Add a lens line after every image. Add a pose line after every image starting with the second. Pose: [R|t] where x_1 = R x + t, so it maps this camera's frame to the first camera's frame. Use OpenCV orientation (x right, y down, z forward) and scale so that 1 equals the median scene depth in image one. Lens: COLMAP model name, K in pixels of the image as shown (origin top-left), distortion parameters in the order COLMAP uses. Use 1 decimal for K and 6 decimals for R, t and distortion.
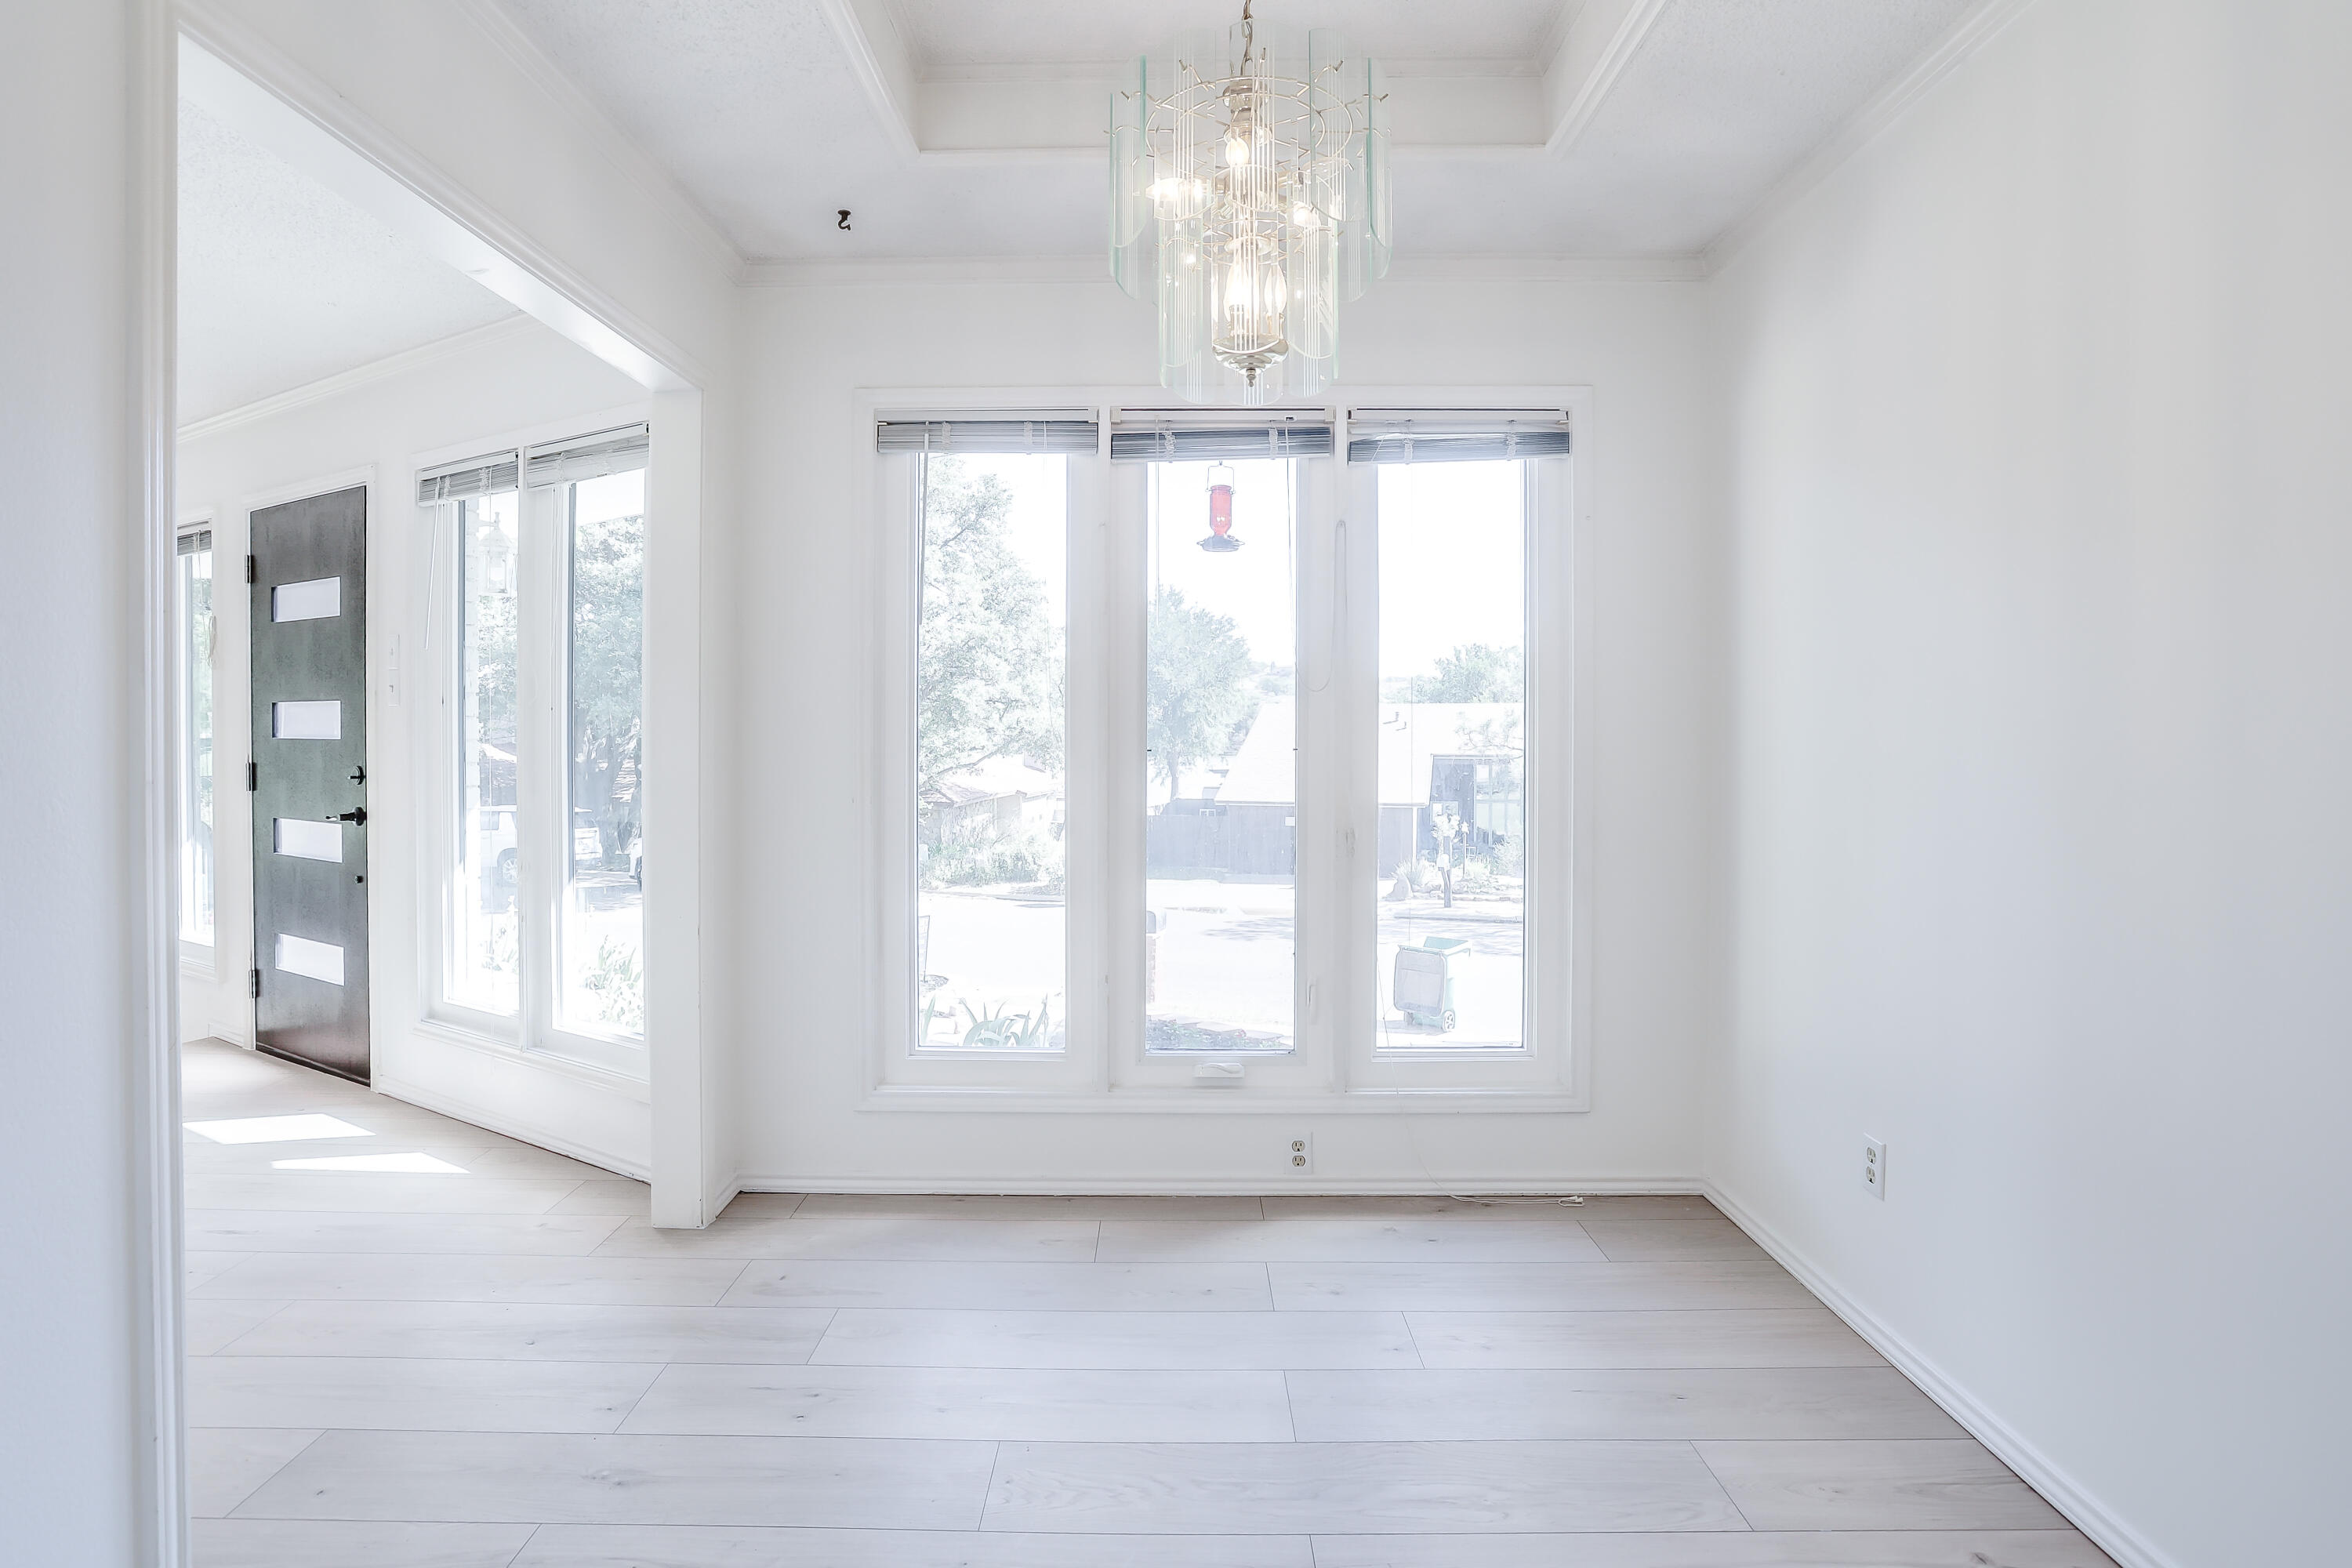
lens RADIAL K [[1258.3, 0, 1141.7], [0, 1258.3, 723.2], [0, 0, 1]] dist [-0.066355, 0.039546]
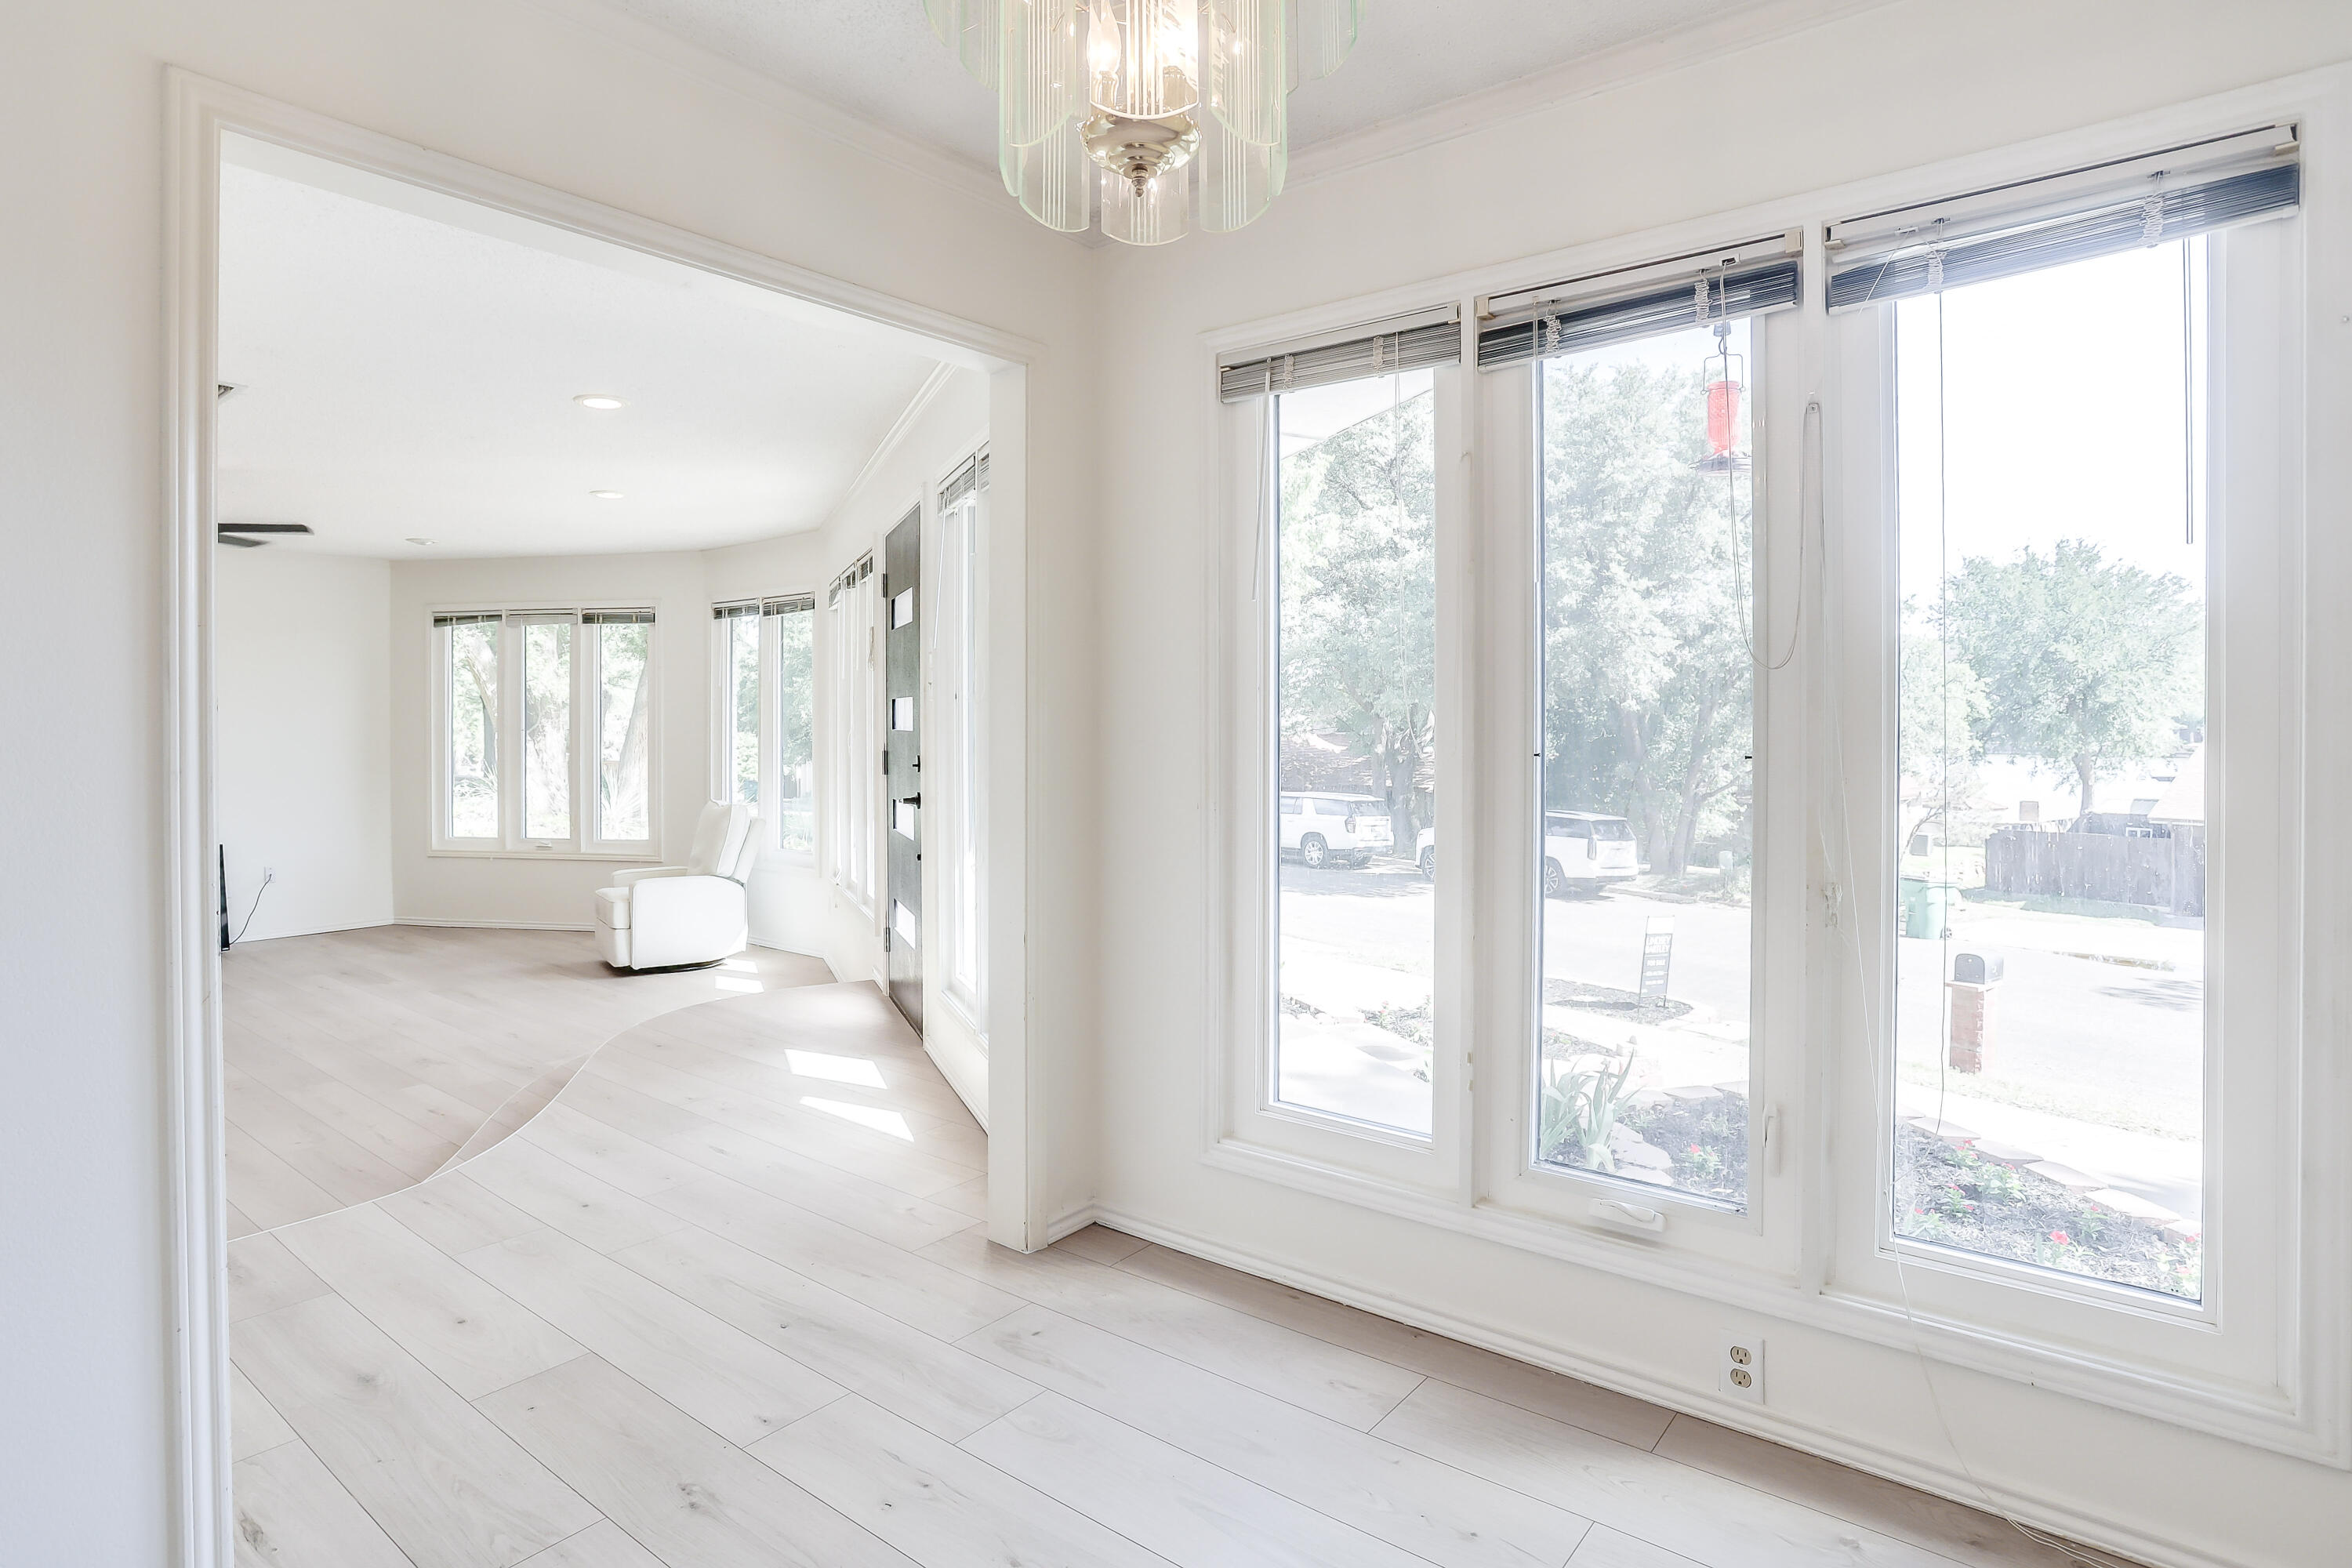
lens RADIAL K [[1258.3, 0, 1141.7], [0, 1258.3, 723.2], [0, 0, 1]] dist [-0.066355, 0.039546]
pose [[0.784457, 0.004093, -0.620170, 0.279234], [-0.000133, 0.999979, 0.006432, -0.002362], [0.620184, -0.004963, 0.784441, 0.289122]]
